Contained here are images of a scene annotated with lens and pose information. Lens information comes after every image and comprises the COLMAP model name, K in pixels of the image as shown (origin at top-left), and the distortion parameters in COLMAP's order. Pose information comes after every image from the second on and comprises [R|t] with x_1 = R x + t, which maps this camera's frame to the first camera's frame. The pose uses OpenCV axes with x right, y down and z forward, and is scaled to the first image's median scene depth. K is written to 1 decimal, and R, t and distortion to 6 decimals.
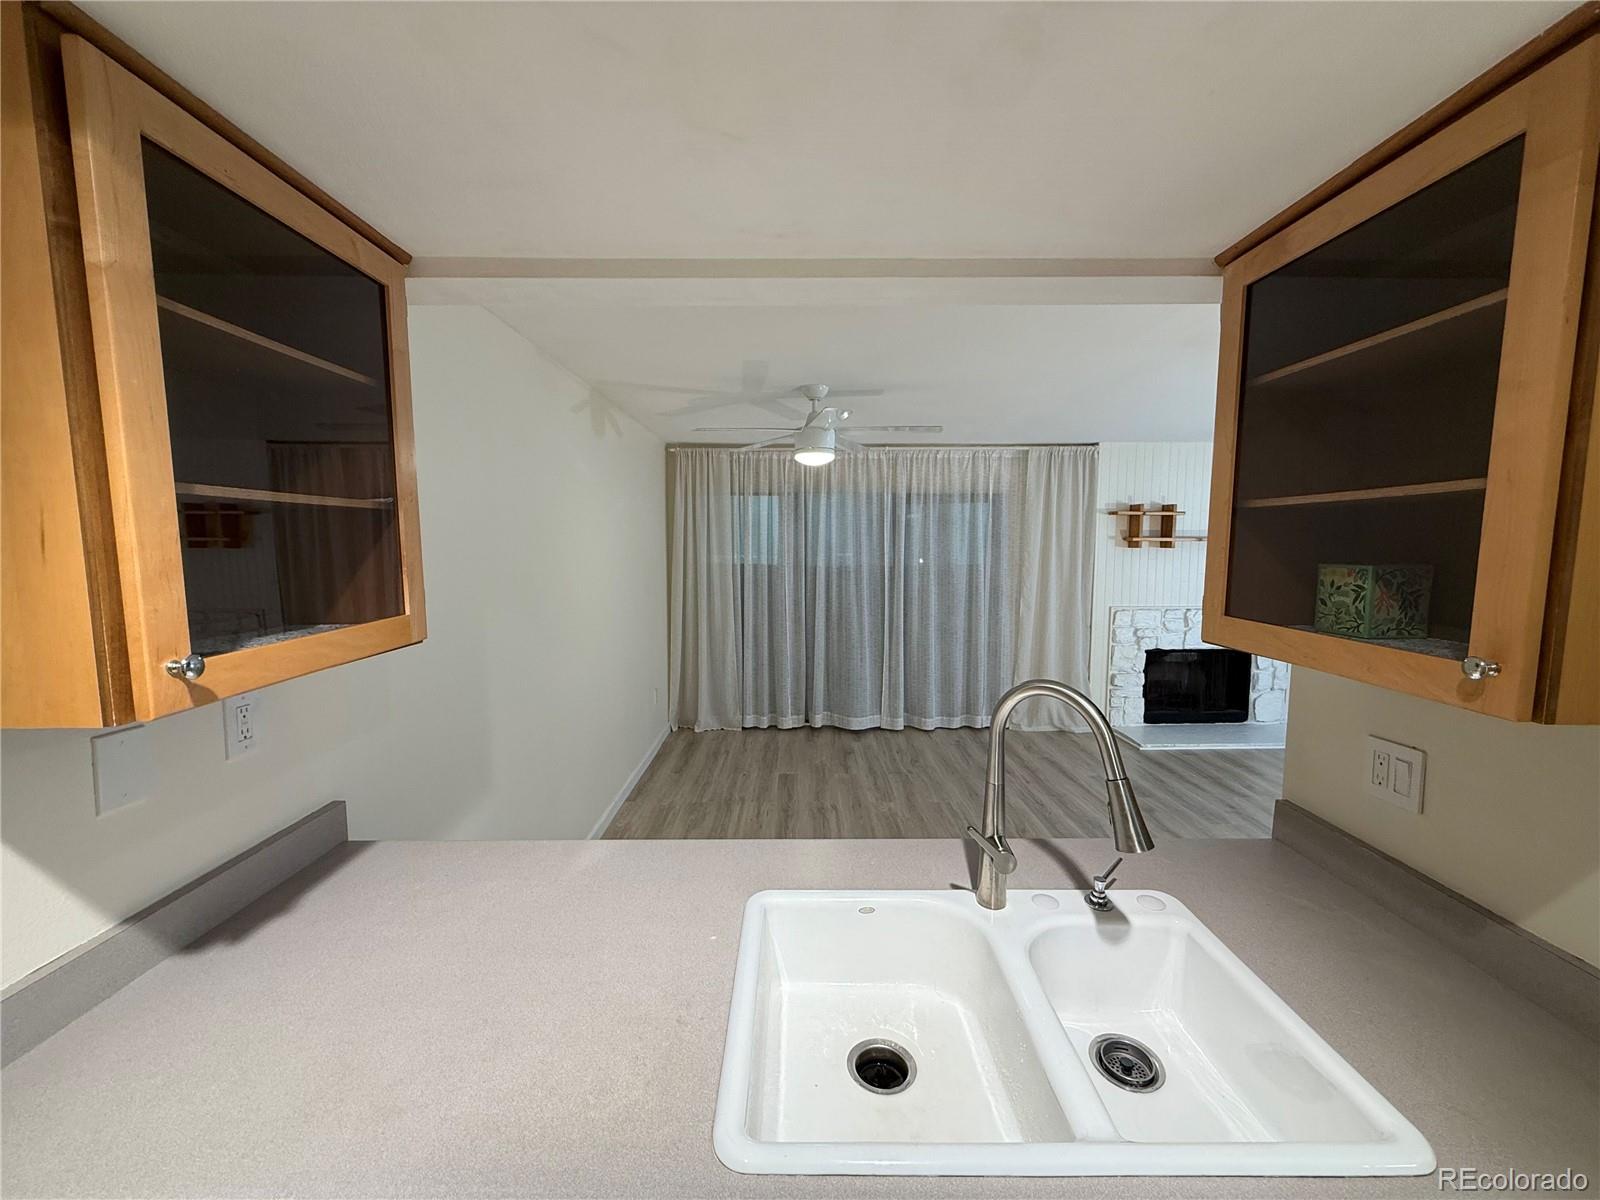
lens RADIAL K [[636.2, 0, 795.9], [0, 636.2, 590.3], [0, 0, 1]] dist [-0.001326, 0.000134]
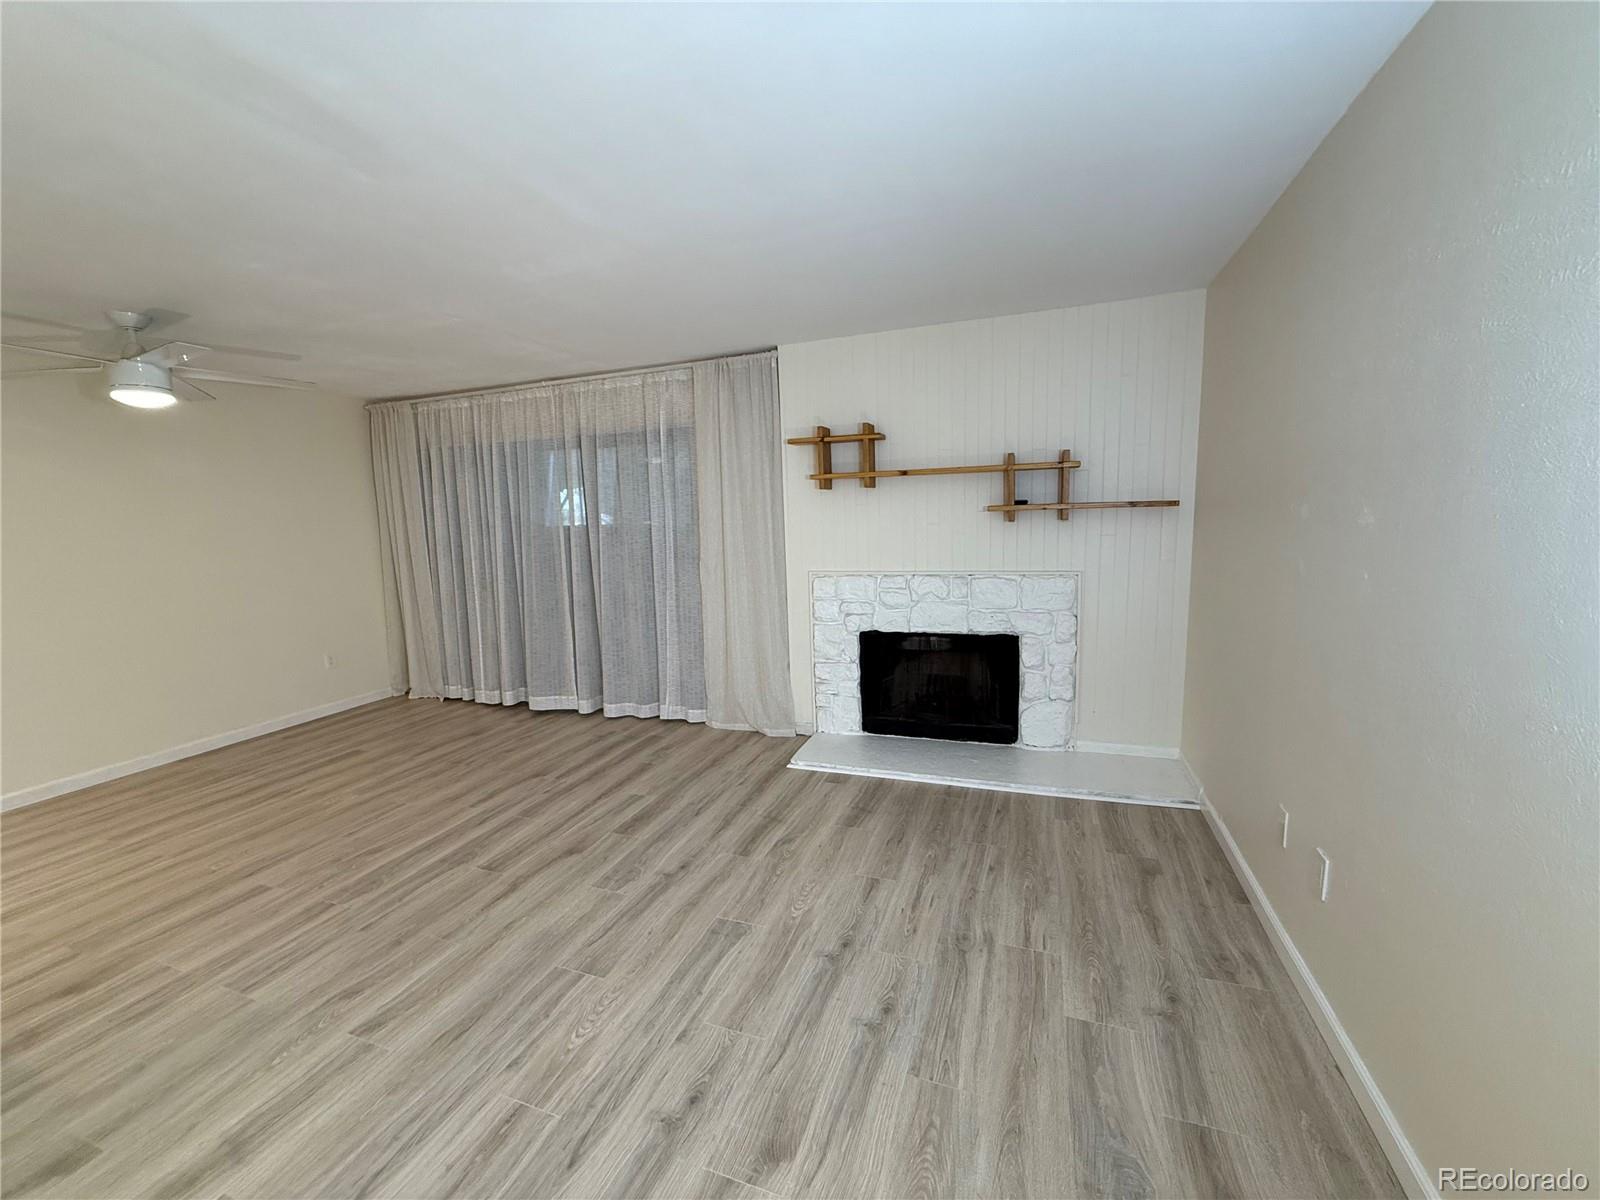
lens RADIAL K [[636.2, 0, 798.7], [0, 636.2, 591.2], [0, 0, 1]] dist [-0.001326, 0.000134]
pose [[0.935713, 0.013485, -0.352505, 0.769436], [0.004913, 0.998674, 0.051244, 0.011277], [0.352729, -0.049681, 0.934406, 0.316658]]
